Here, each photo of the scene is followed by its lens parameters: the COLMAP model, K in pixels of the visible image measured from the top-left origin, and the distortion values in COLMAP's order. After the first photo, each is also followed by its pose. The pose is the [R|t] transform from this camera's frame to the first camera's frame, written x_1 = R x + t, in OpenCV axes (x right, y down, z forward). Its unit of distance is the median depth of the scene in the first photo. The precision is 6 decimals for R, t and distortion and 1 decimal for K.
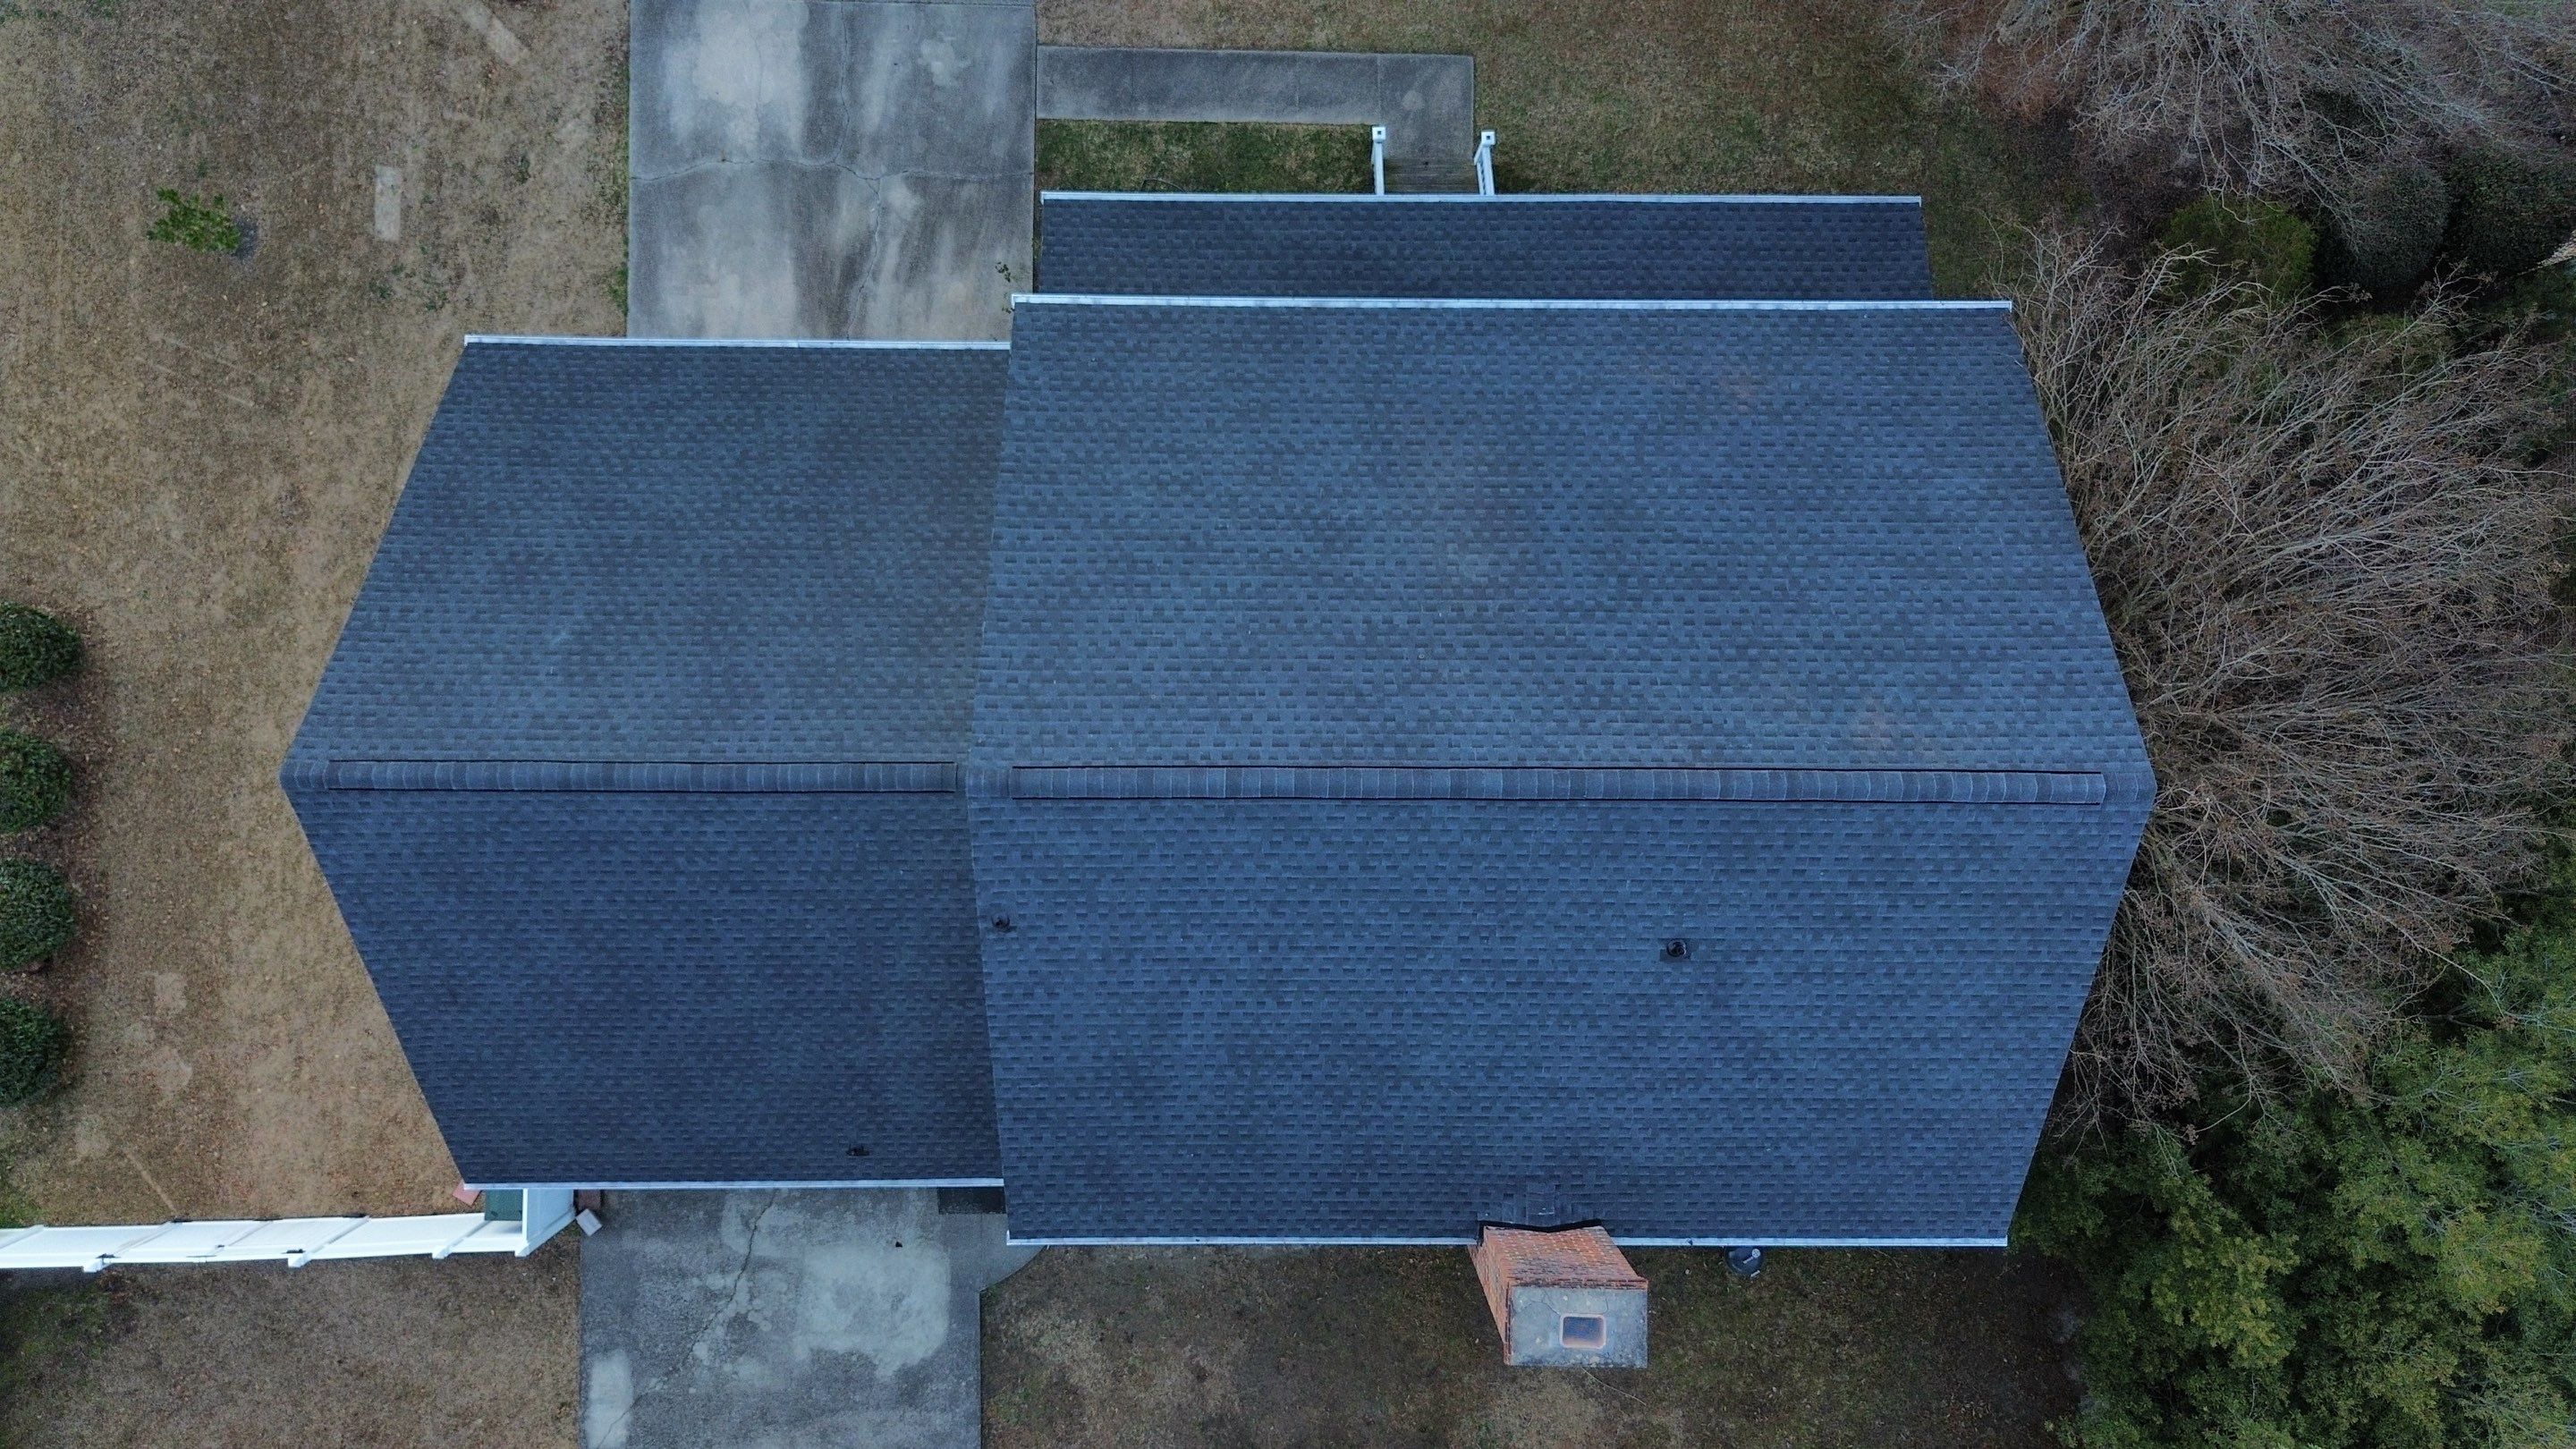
lens RADIAL K [[1826.6, 0, 1288.3], [0, 1826.6, 717.3], [0, 0, 1]] dist [0.061549, -0.052814]
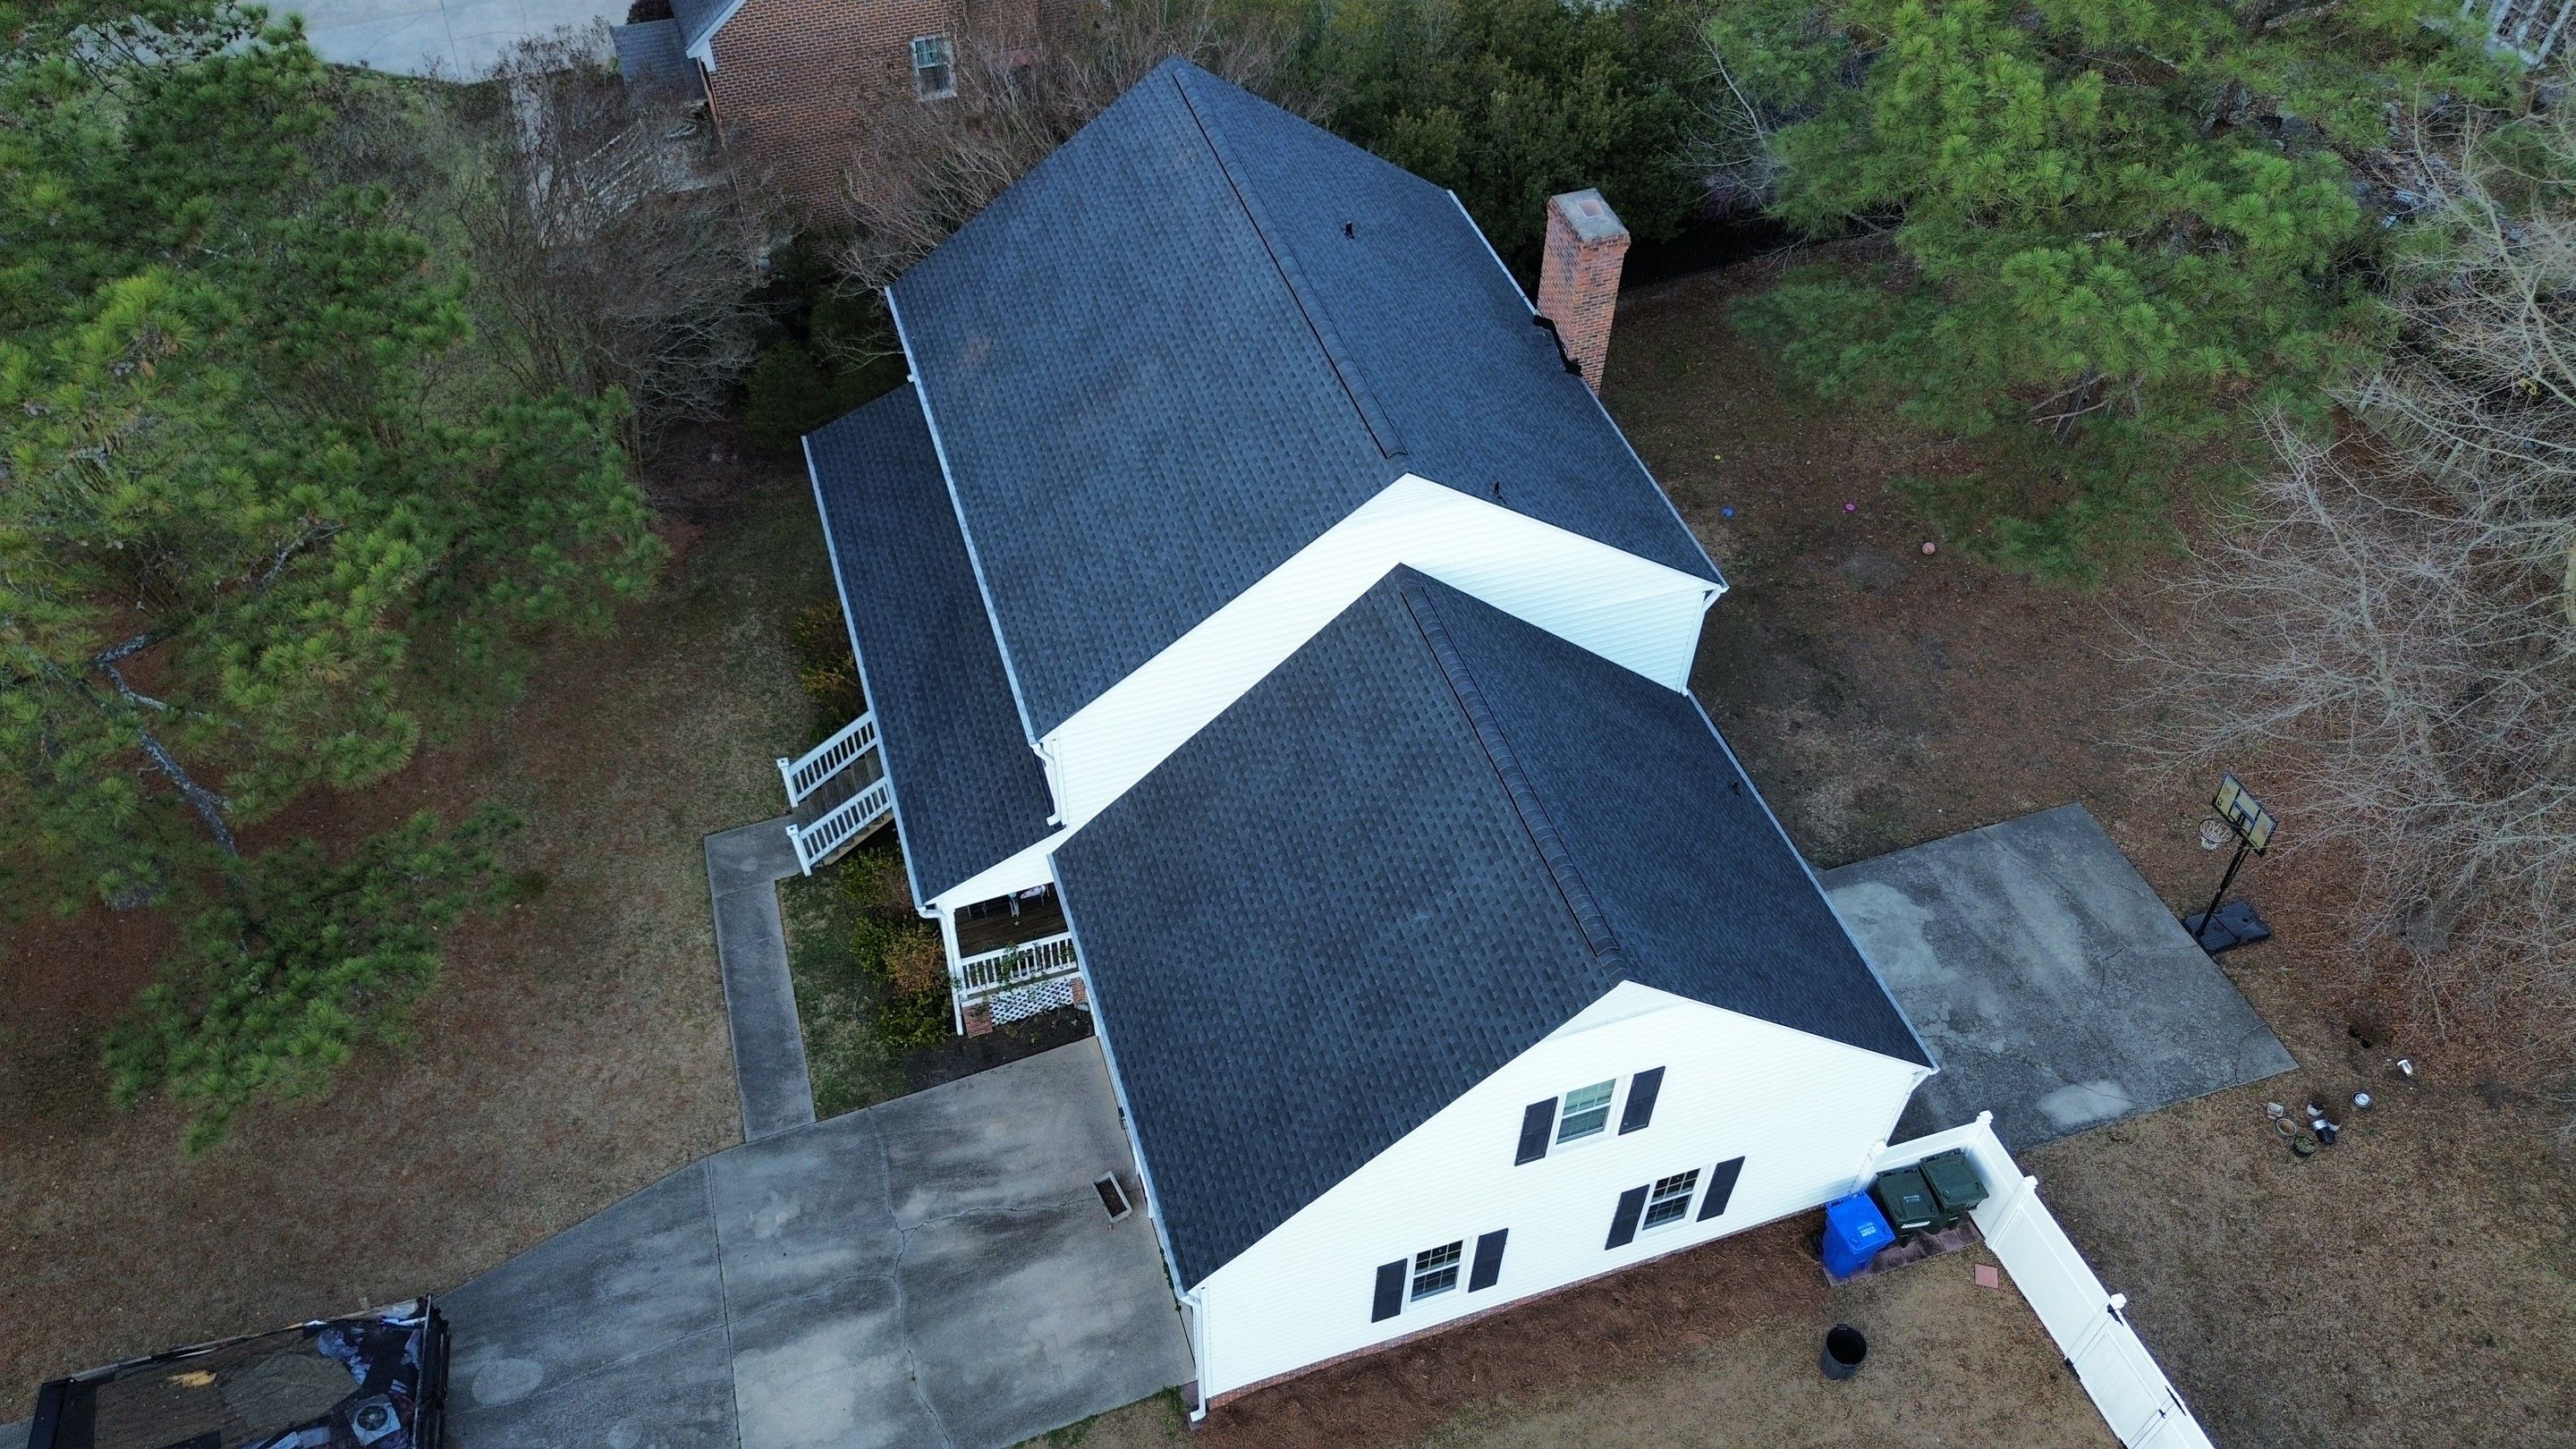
lens RADIAL K [[1826.6, 0, 1278.2], [0, 1826.6, 720.9], [0, 0, 1]] dist [0.061549, -0.052814]
pose [[-0.313166, -0.719057, 0.620390, -0.715679], [0.949640, -0.229815, 0.213002, -0.248169], [-0.010586, 0.655852, 0.754815, 0.050554]]
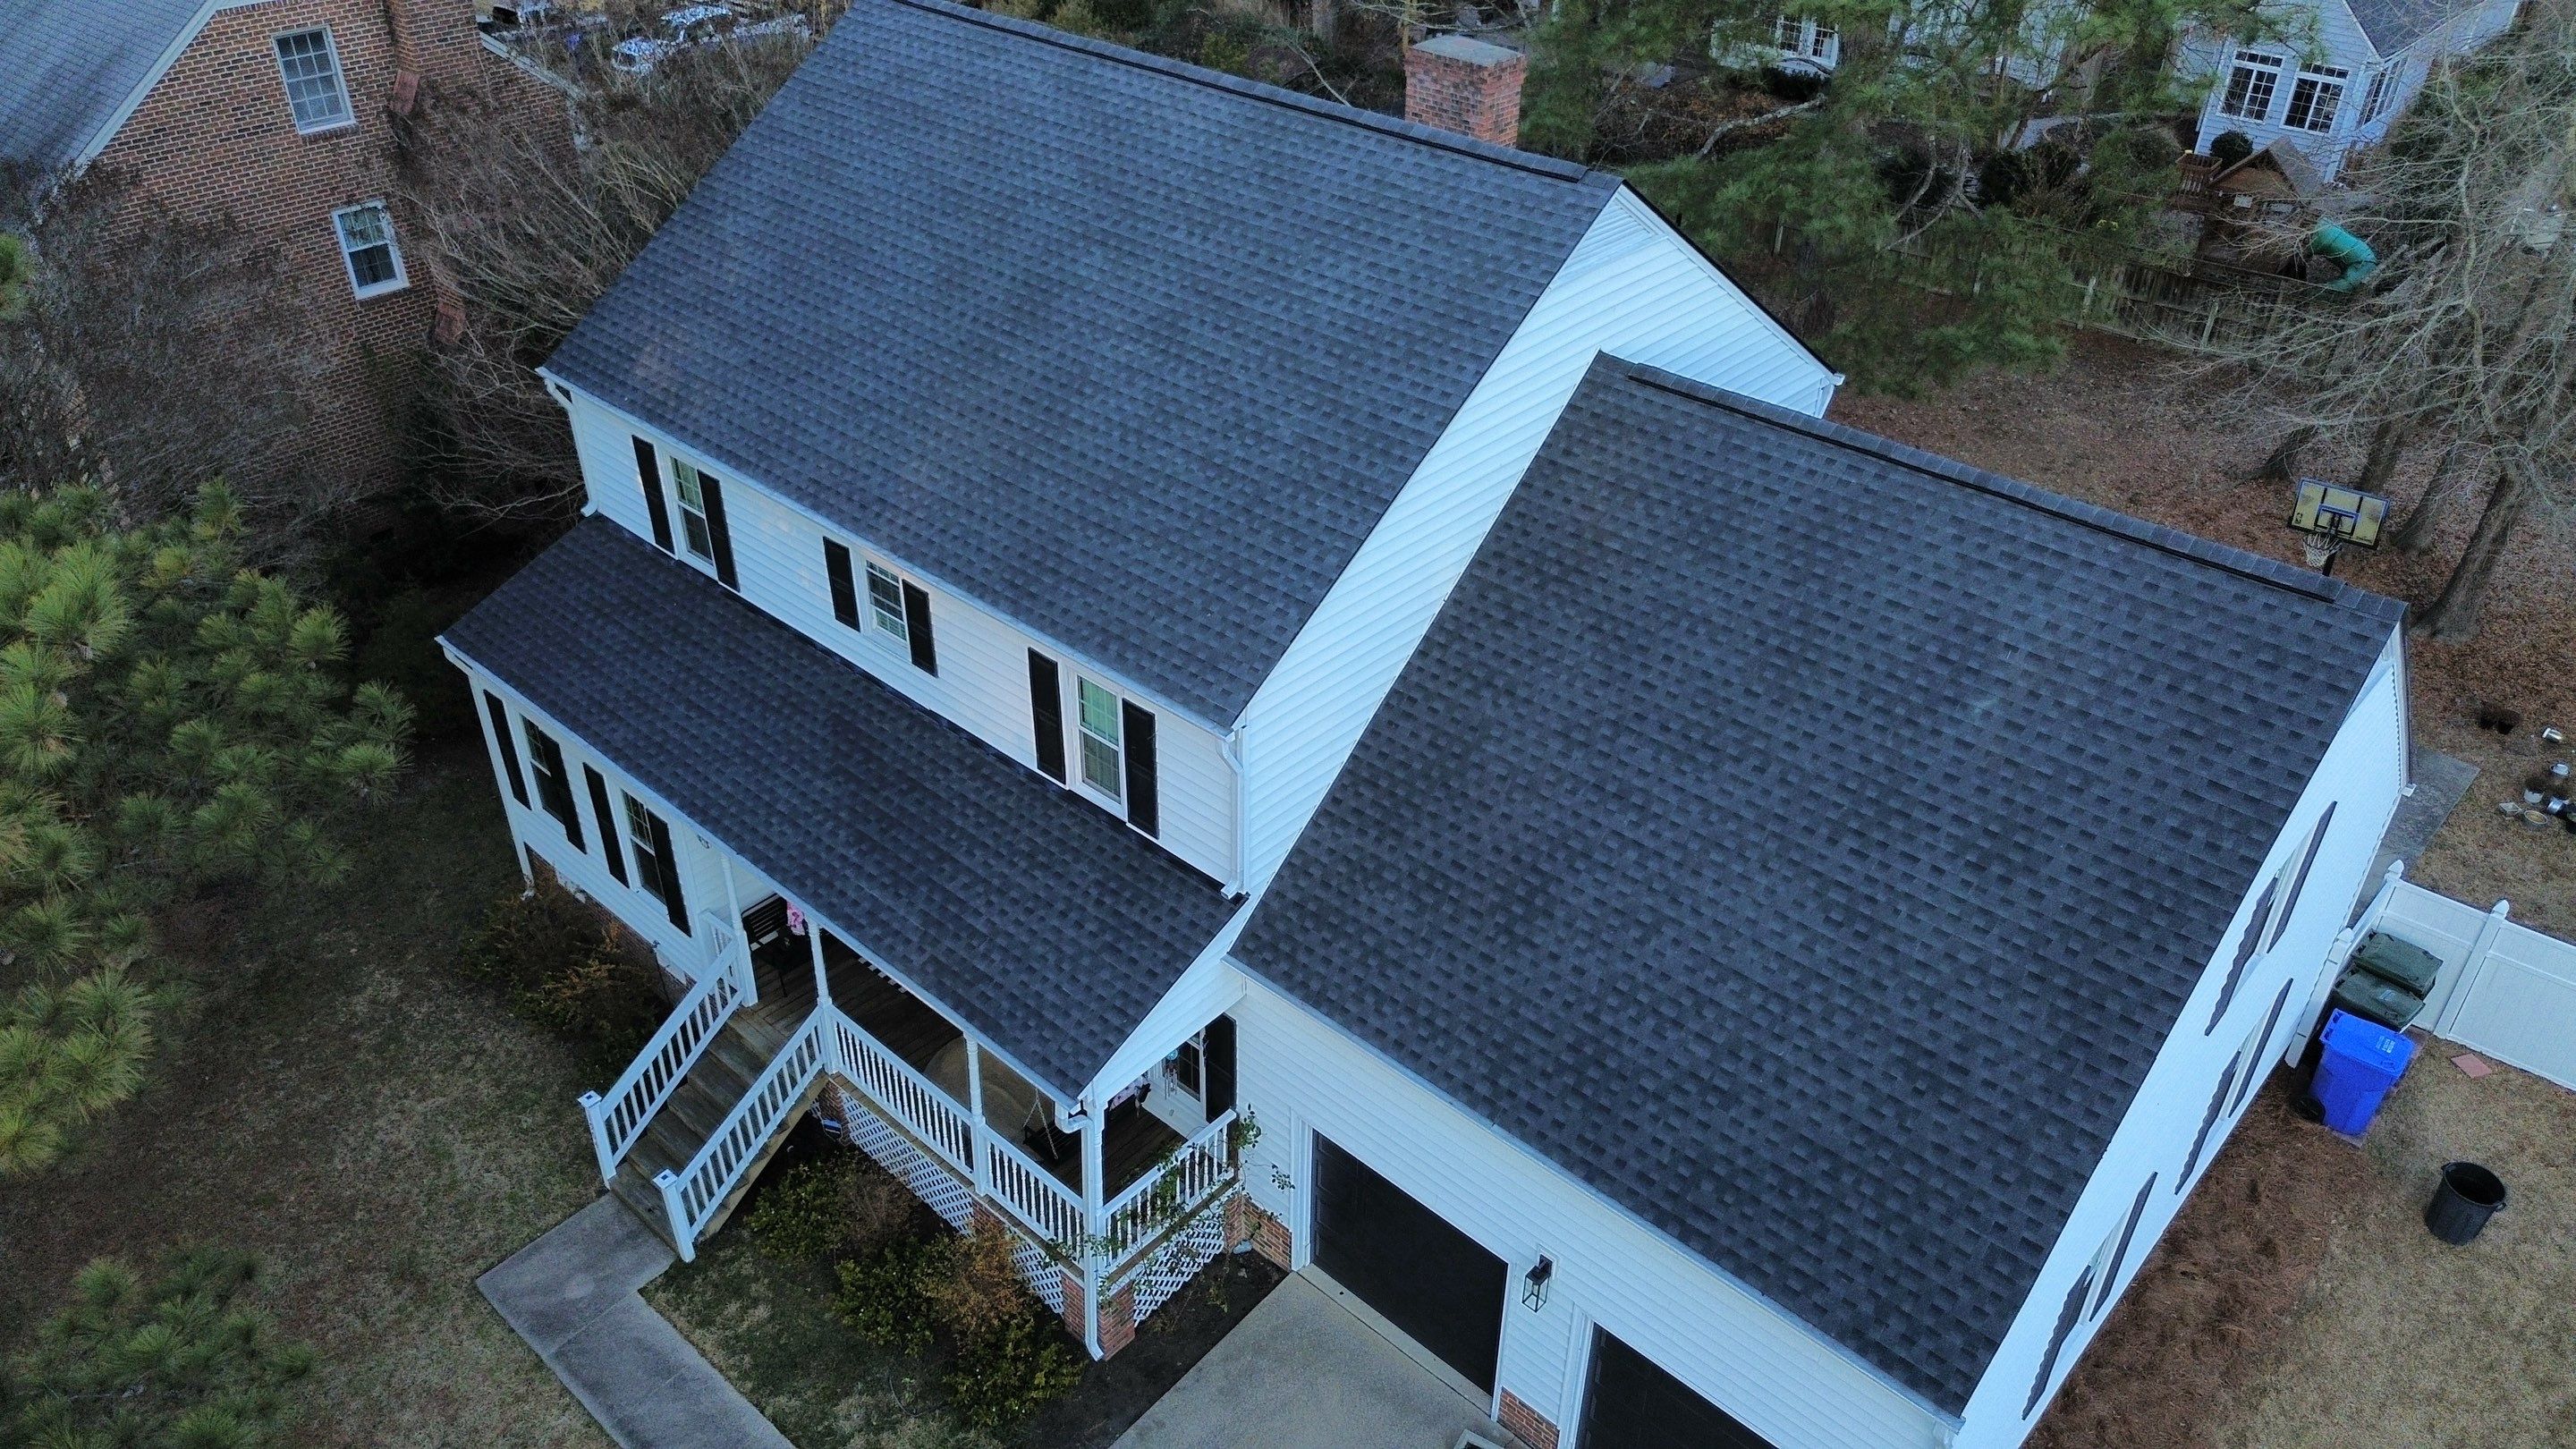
lens RADIAL K [[1826.6, 0, 1276.1], [0, 1826.6, 725.3], [0, 0, 1]] dist [0.061549, -0.052814]
pose [[-0.738108, -0.399729, 0.543519, -0.432608], [0.674356, -0.412057, 0.612742, -0.509097], [-0.020970, 0.818795, 0.573703, 0.426401]]
